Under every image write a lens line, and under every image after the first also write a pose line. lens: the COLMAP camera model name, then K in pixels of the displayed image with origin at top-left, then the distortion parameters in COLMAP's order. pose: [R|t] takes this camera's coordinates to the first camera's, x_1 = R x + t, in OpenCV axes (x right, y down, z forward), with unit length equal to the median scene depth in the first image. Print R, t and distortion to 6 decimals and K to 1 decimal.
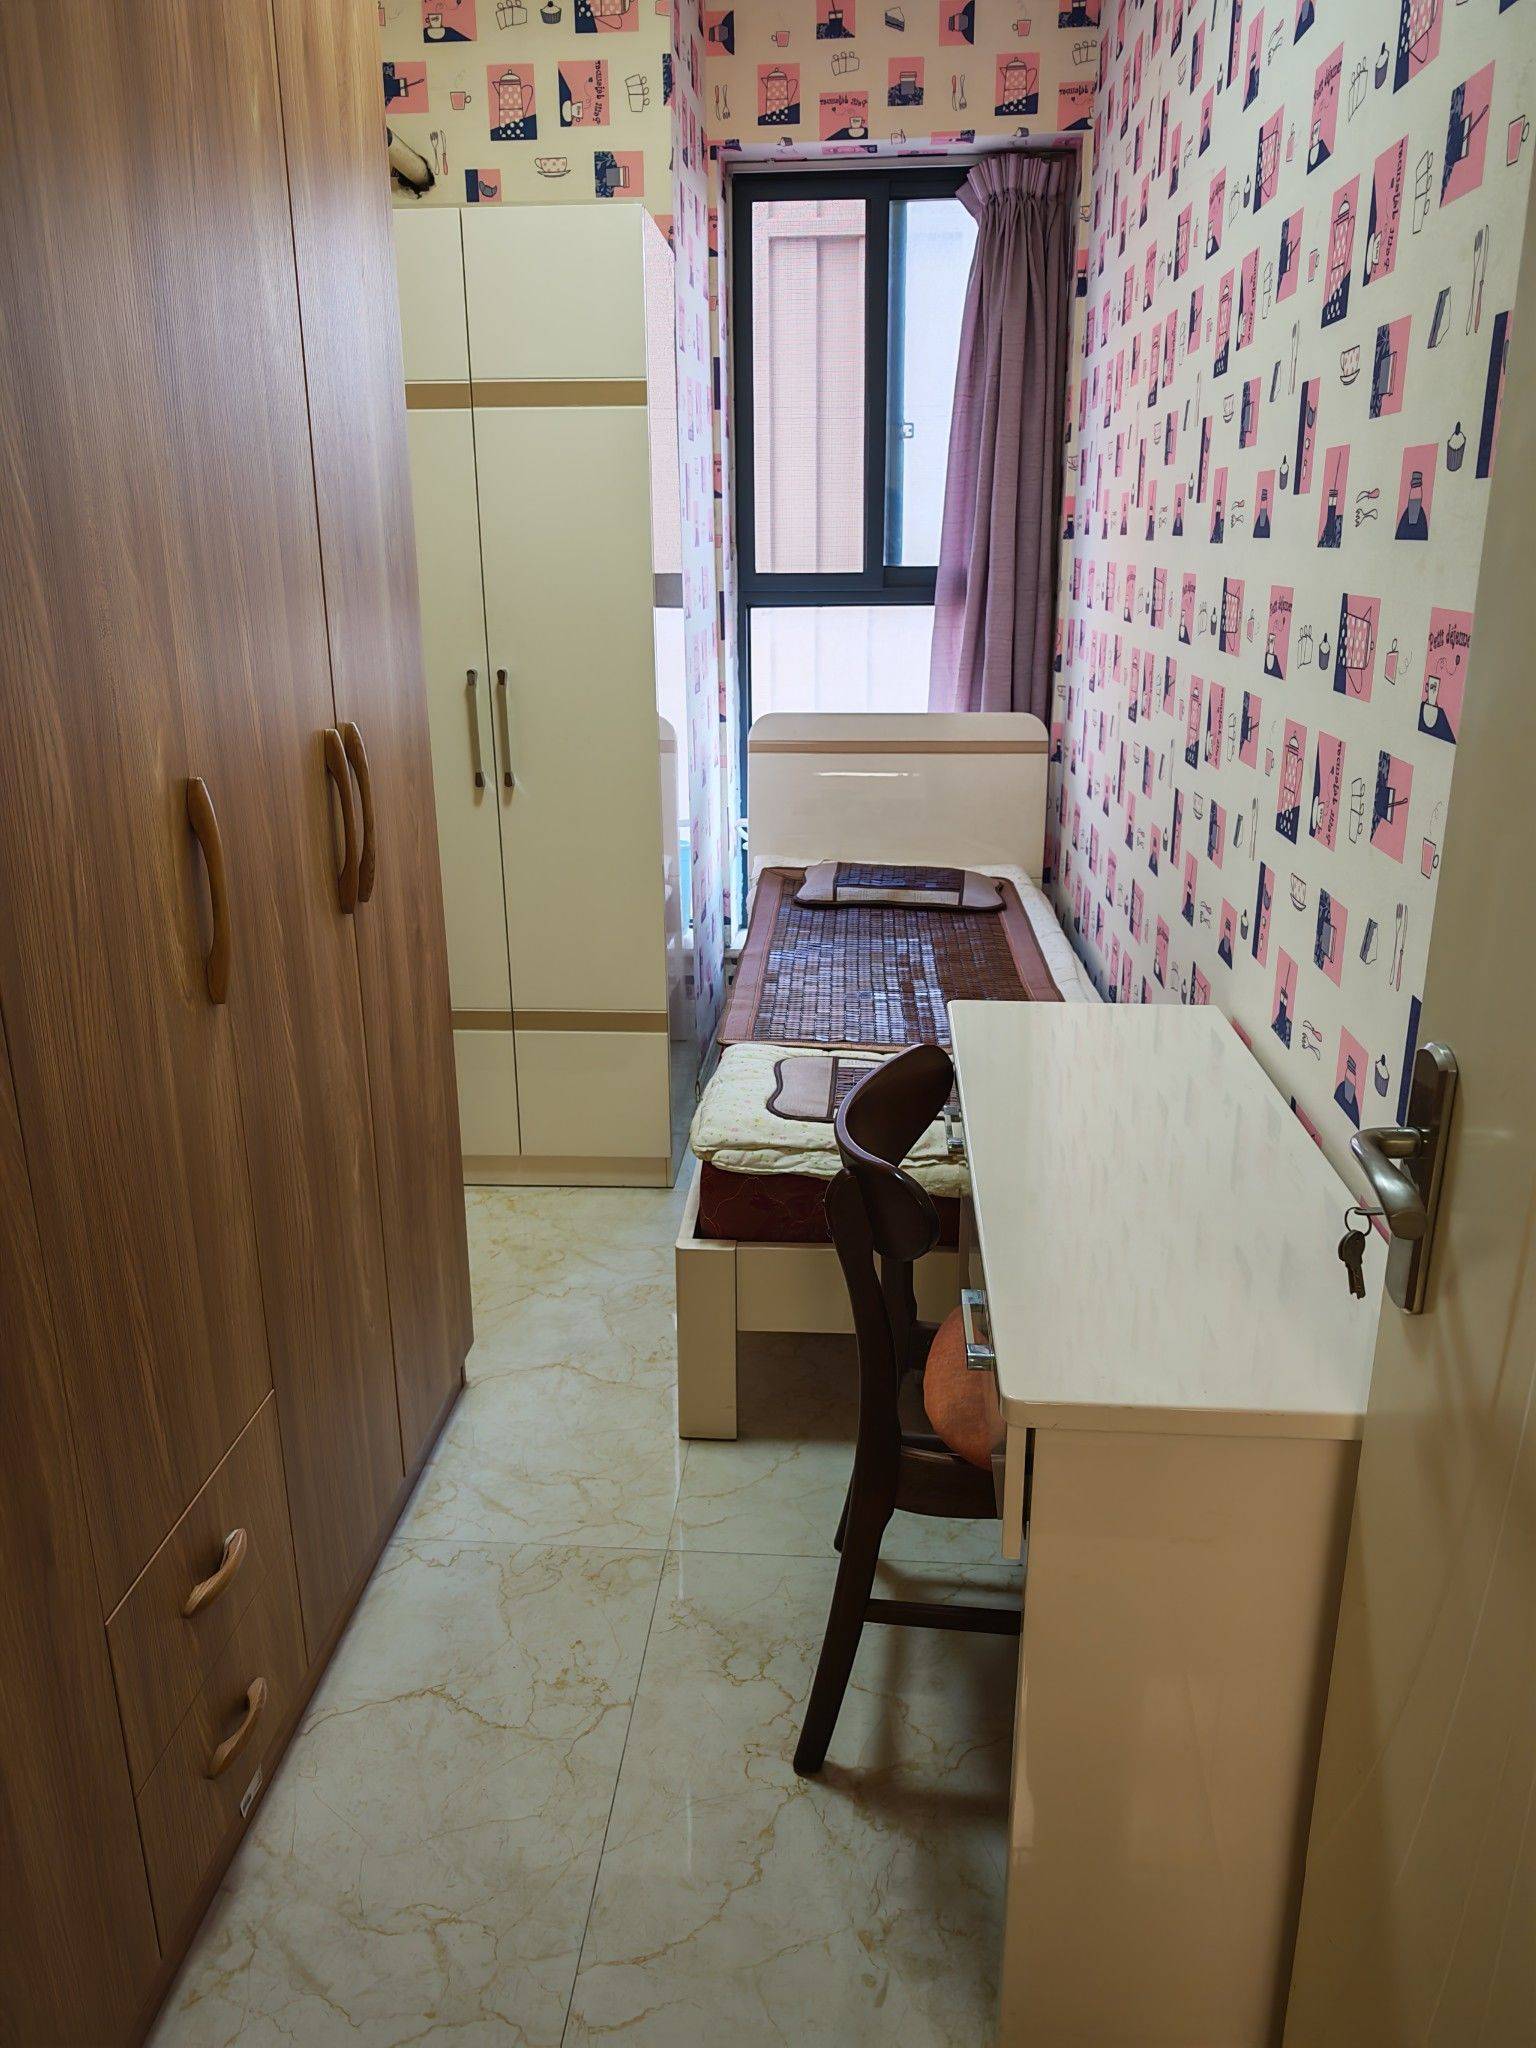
lens RADIAL K [[1489.7, 0, 768.0], [0, 1489.7, 1024.0], [0, 0, 1]] dist [0.006819, 0.001763]
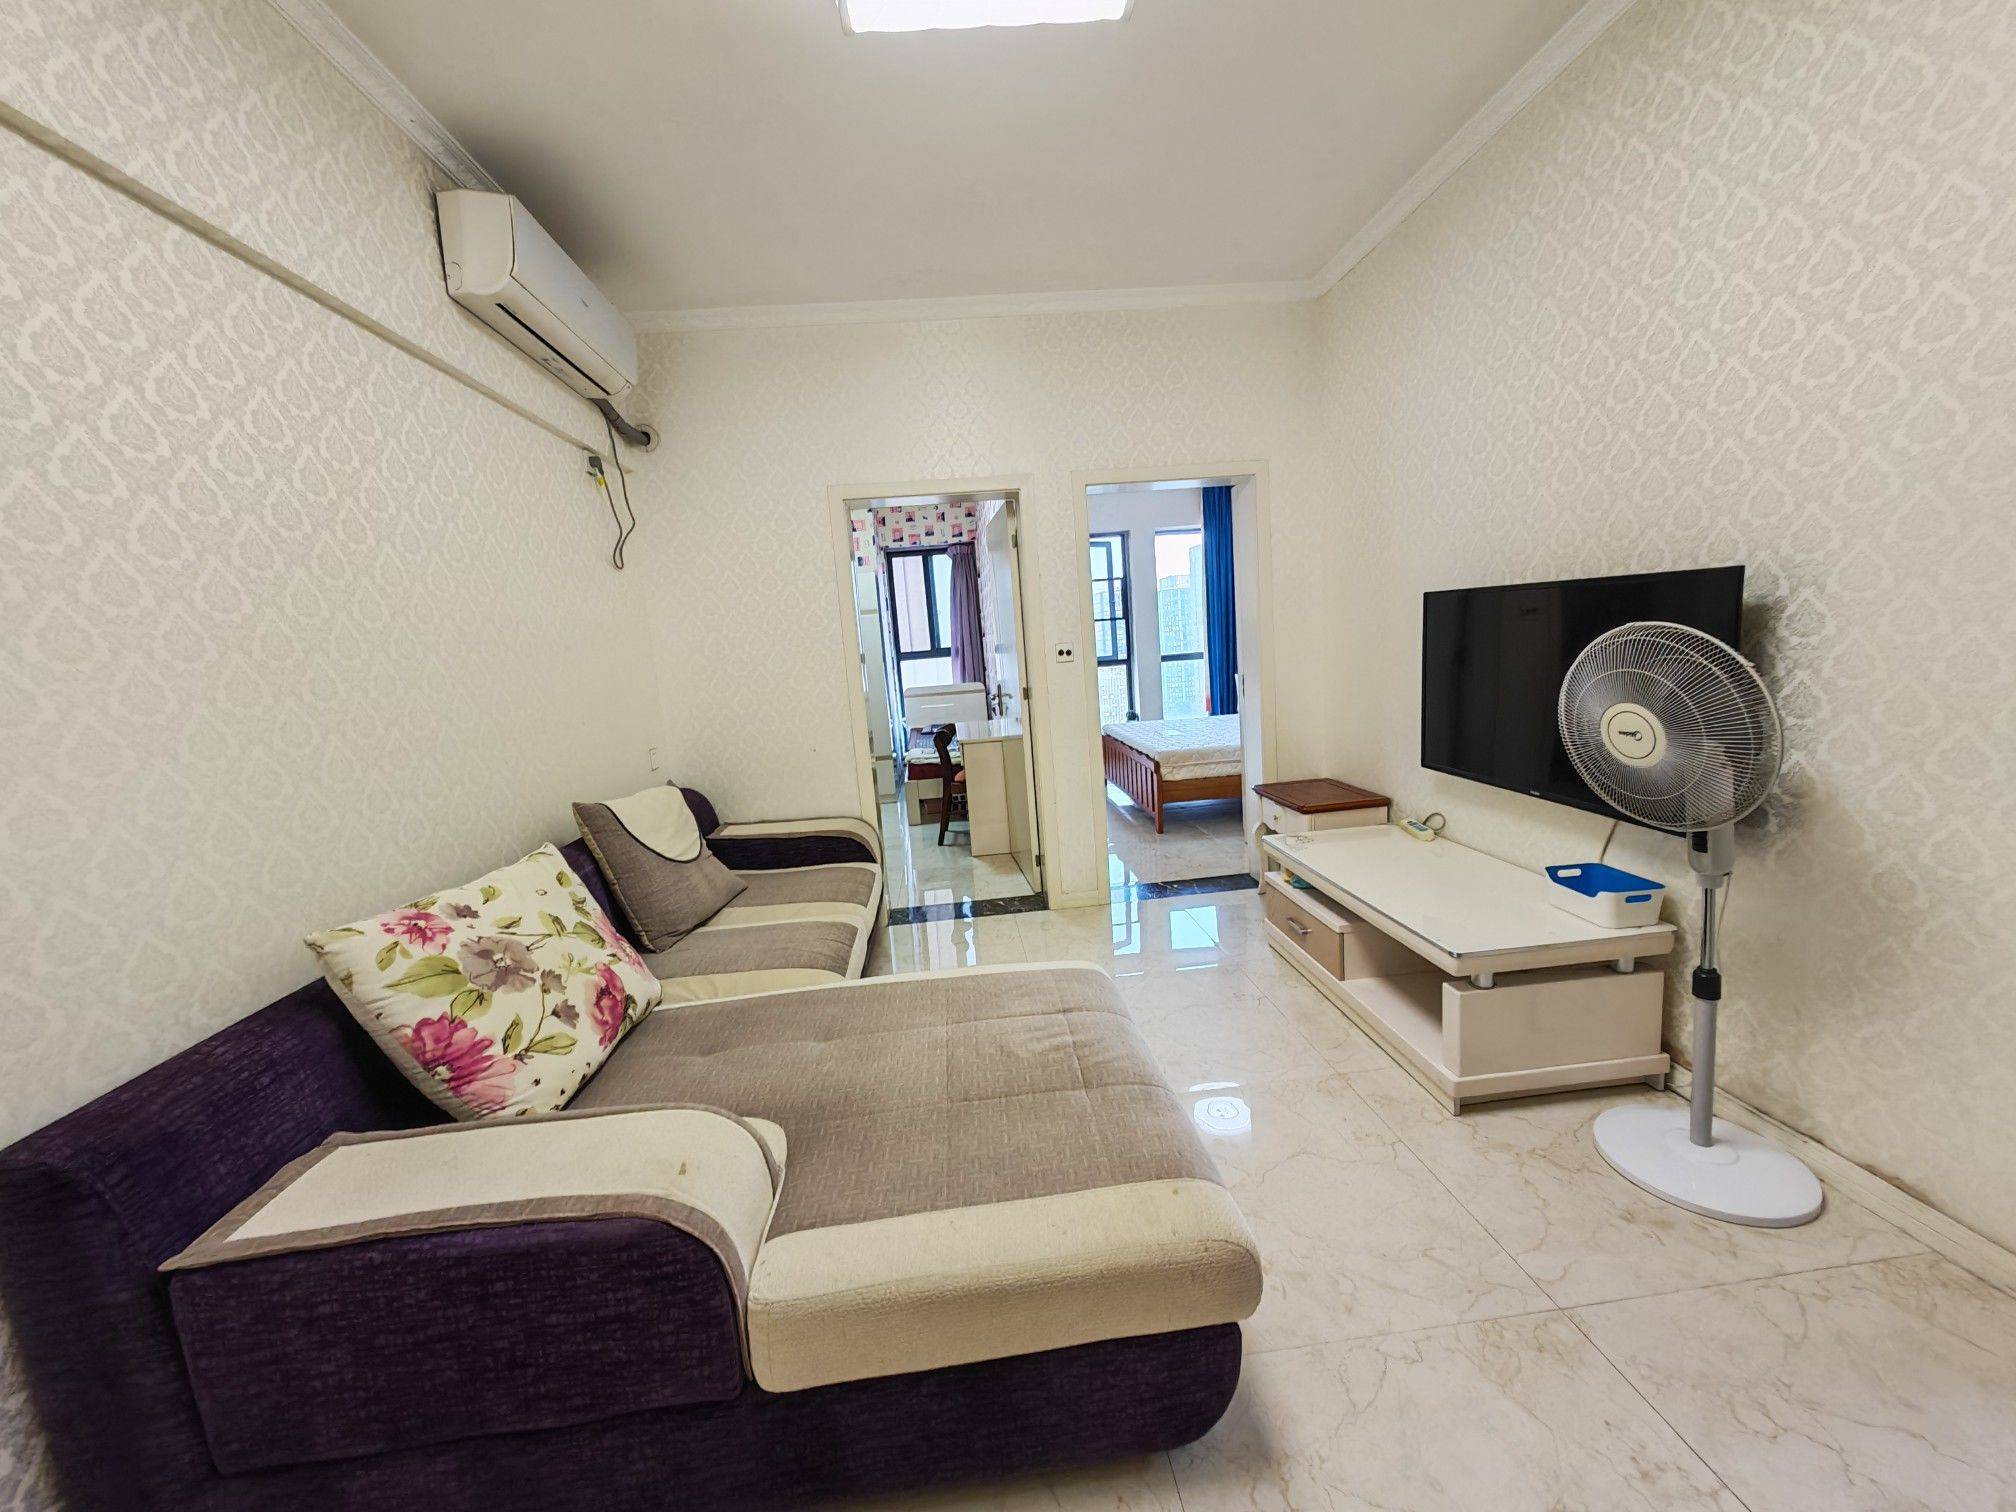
lens RADIAL K [[758.7, 0, 1002.9], [0, 758.7, 750.2], [0, 0, 1]] dist [0.001427, 0.000421]
pose [[0.985645, -0.089205, 0.143337, -0.053989], [0.112677, 0.979833, -0.165019, 0.288028], [-0.125726, 0.178801, 0.975819, -0.852827]]
